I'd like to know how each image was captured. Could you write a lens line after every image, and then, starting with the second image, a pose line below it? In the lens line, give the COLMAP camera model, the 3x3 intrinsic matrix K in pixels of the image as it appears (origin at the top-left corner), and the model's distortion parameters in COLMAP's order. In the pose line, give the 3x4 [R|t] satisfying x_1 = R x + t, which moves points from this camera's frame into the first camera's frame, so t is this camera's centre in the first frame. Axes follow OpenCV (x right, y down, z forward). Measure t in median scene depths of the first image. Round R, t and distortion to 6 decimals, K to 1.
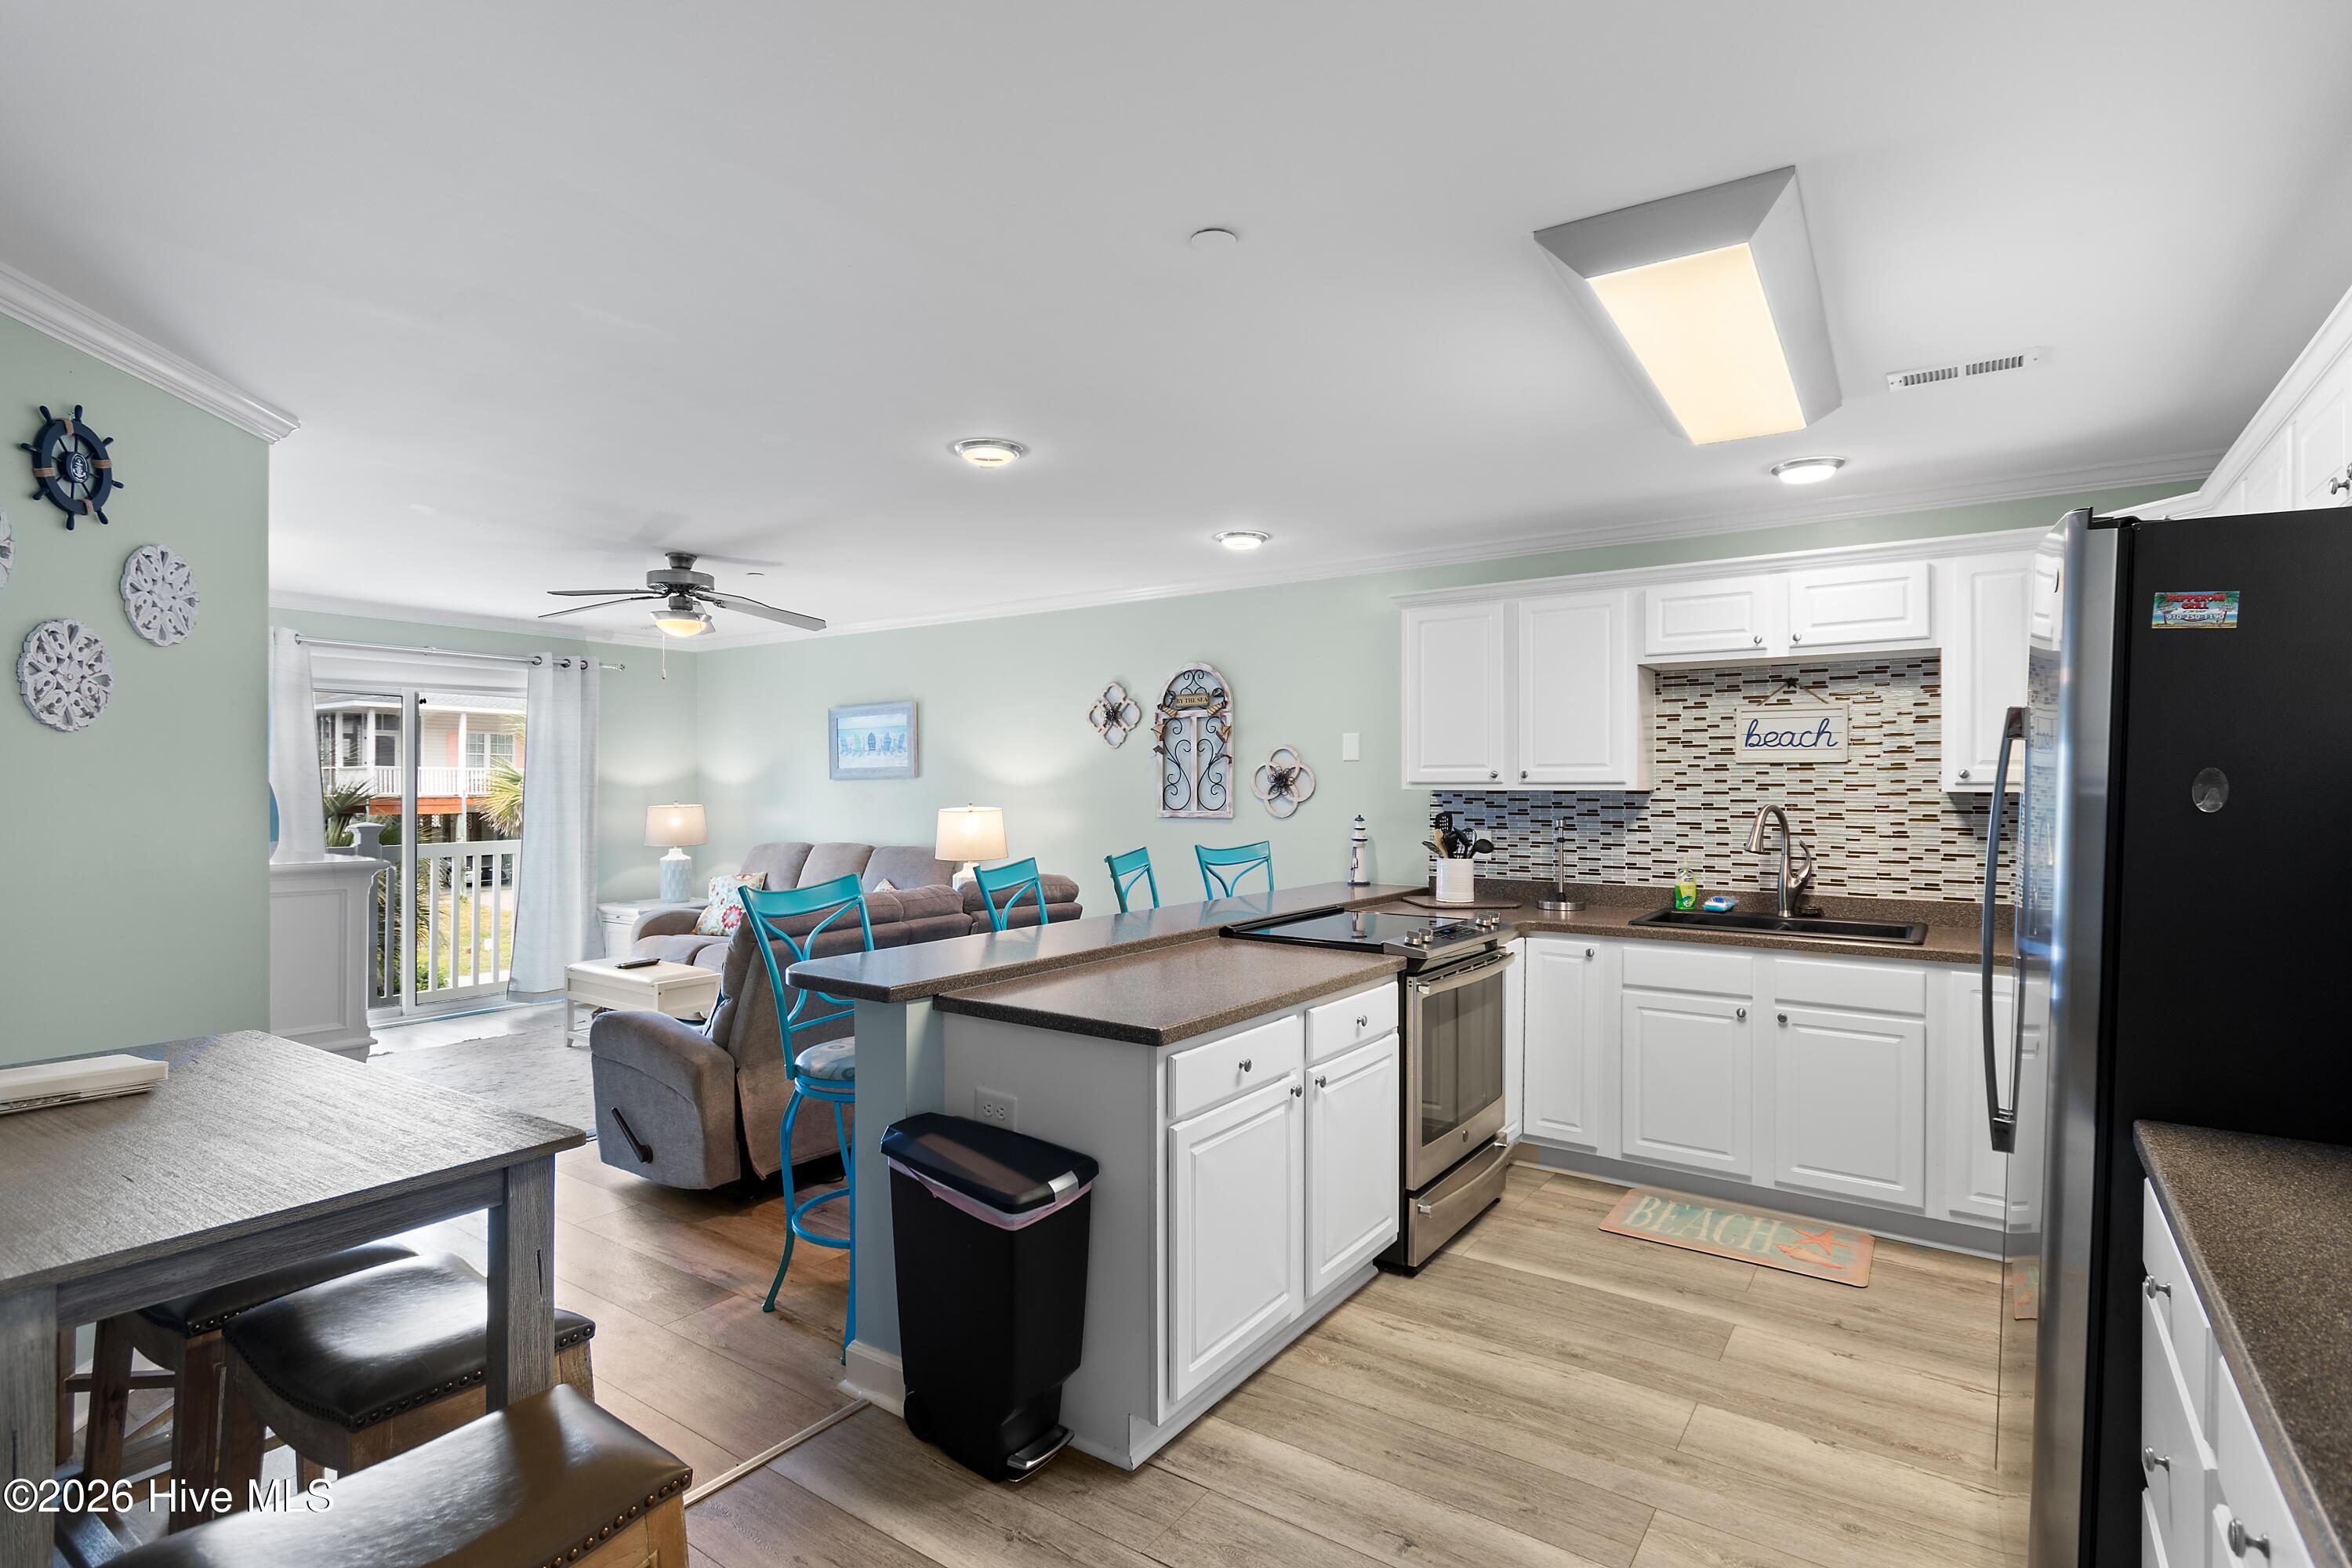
lens RADIAL K [[1130.8, 0, 1171.1], [0, 1130.8, 788.7], [0, 0, 1]] dist [0.001661, -0.001324]
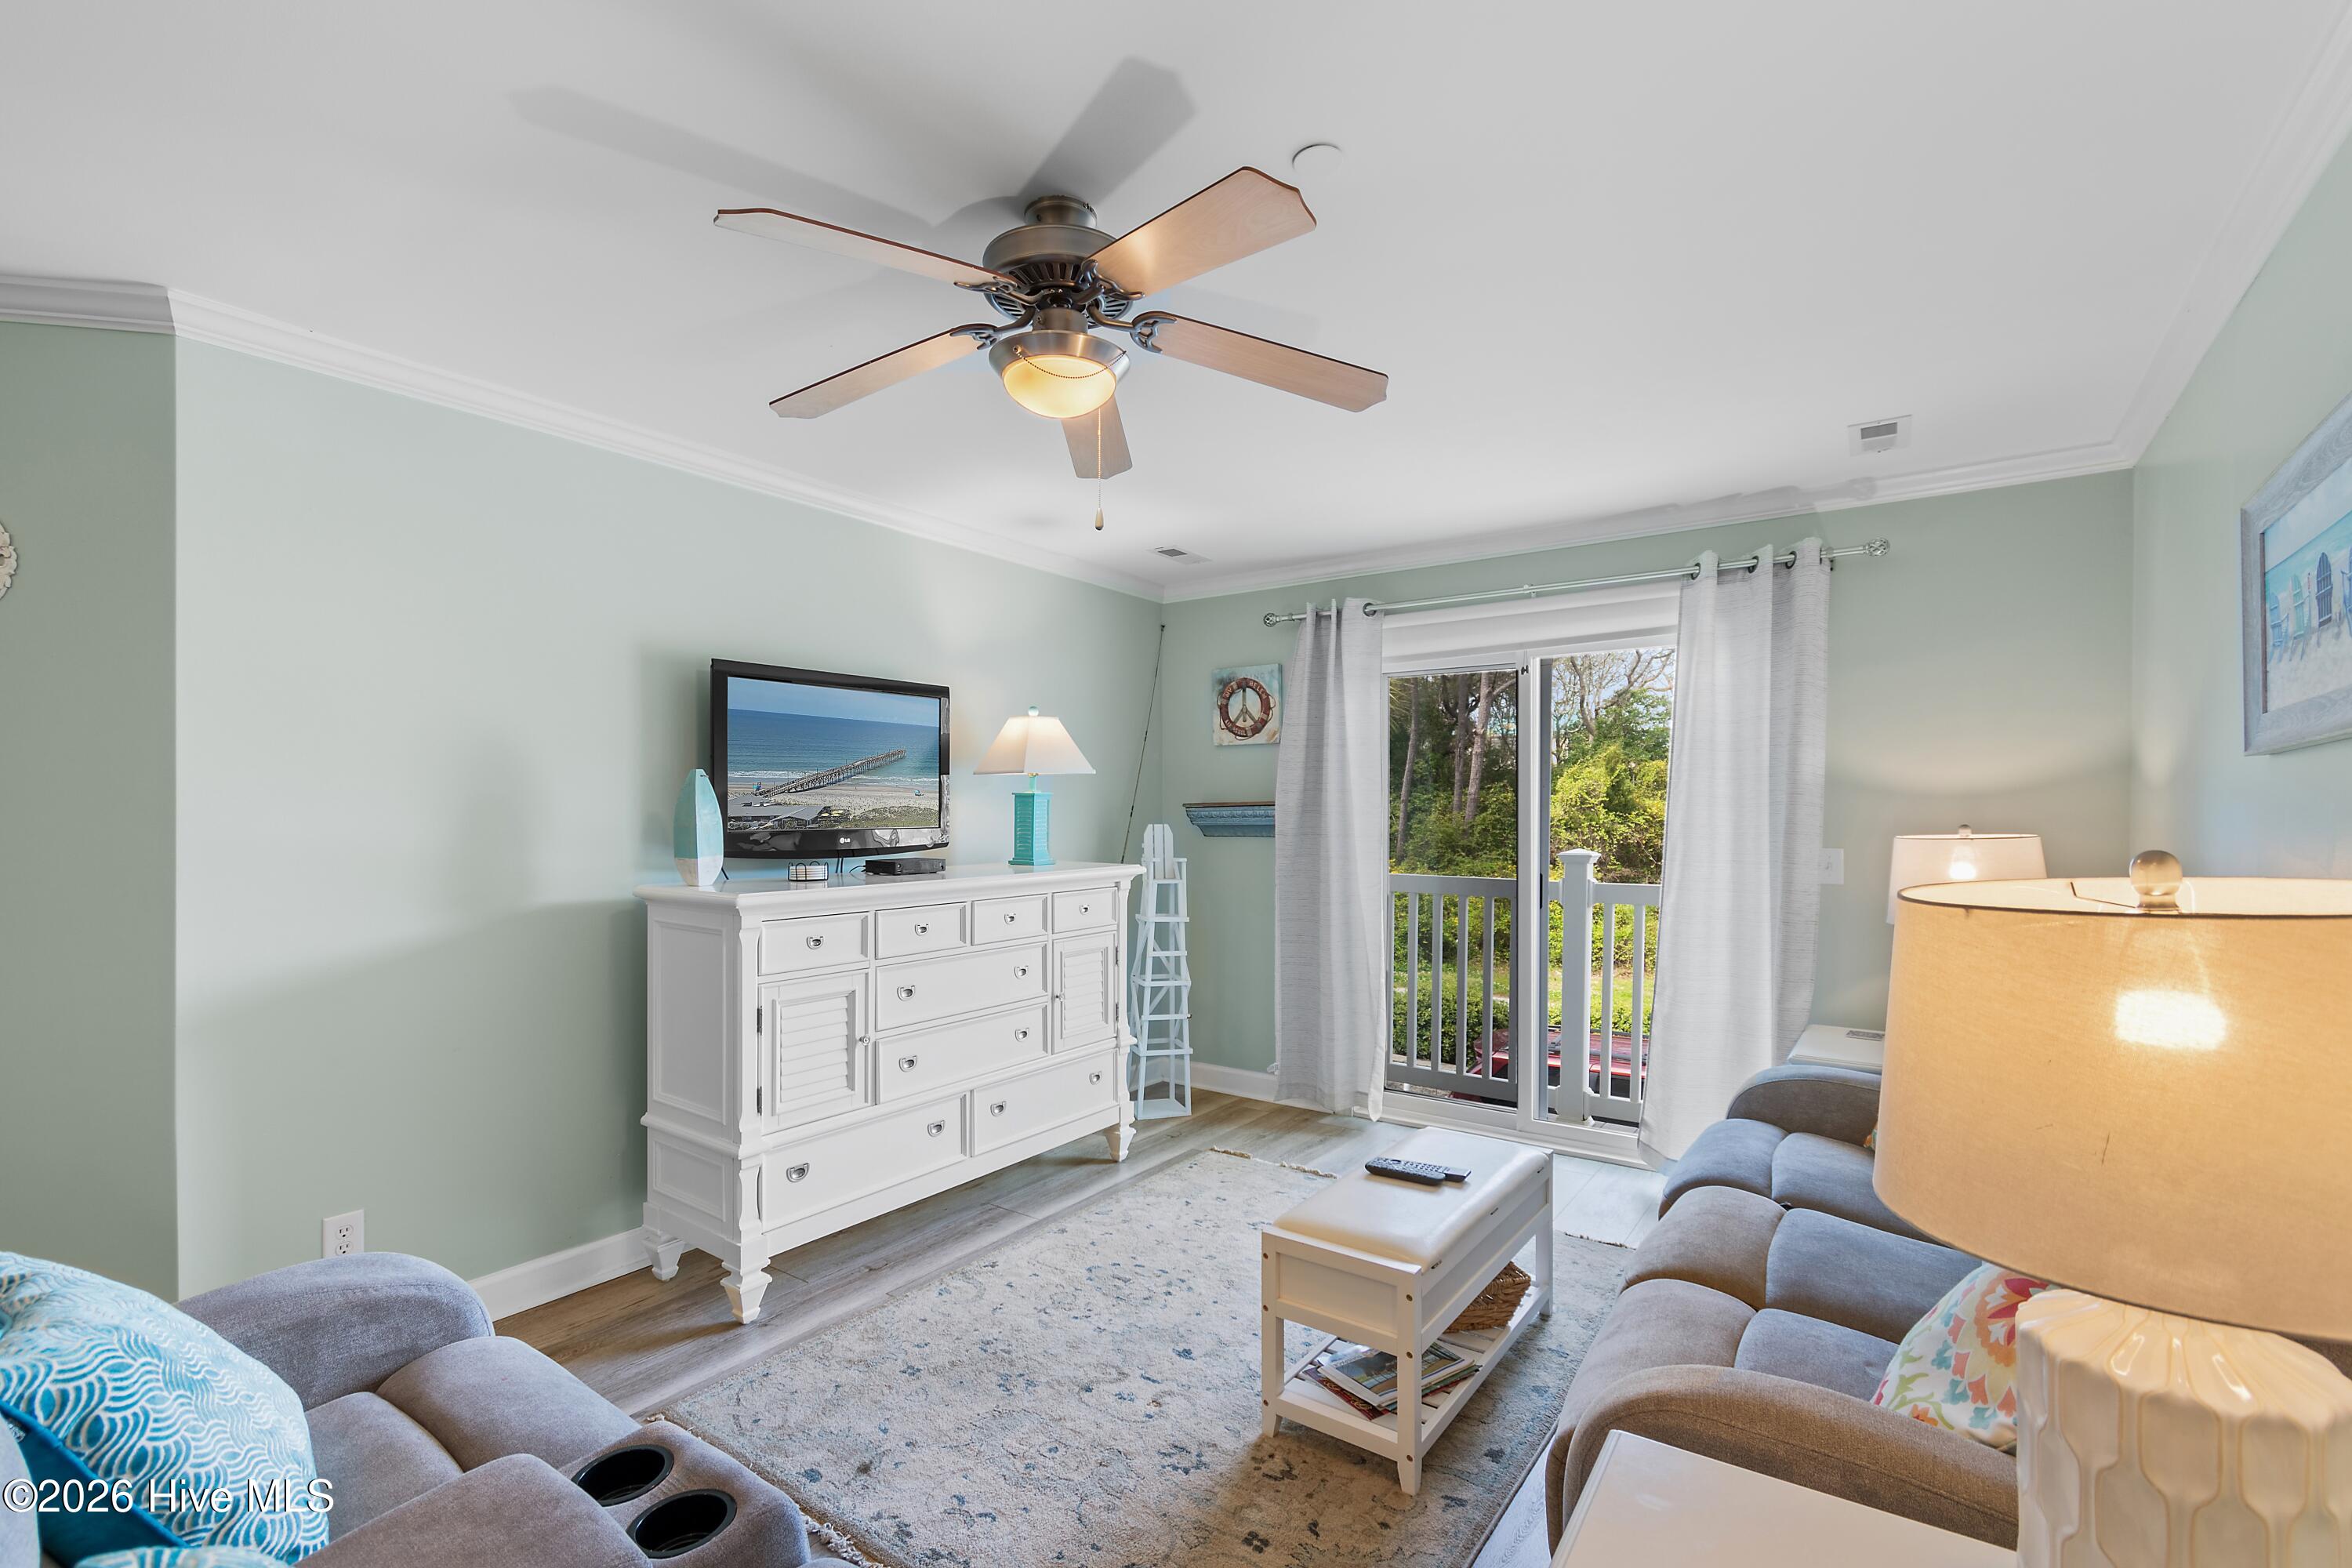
lens RADIAL K [[1051.7, 0, 1170.0], [0, 1051.7, 812.6], [0, 0, 1]] dist [-0.000251, -0.000290]
pose [[-0.005226, 0.001340, -0.999985, -0.056330], [-0.003123, 0.999994, 0.001356, 0.011328], [0.999981, 0.003130, -0.005221, 1.199670]]
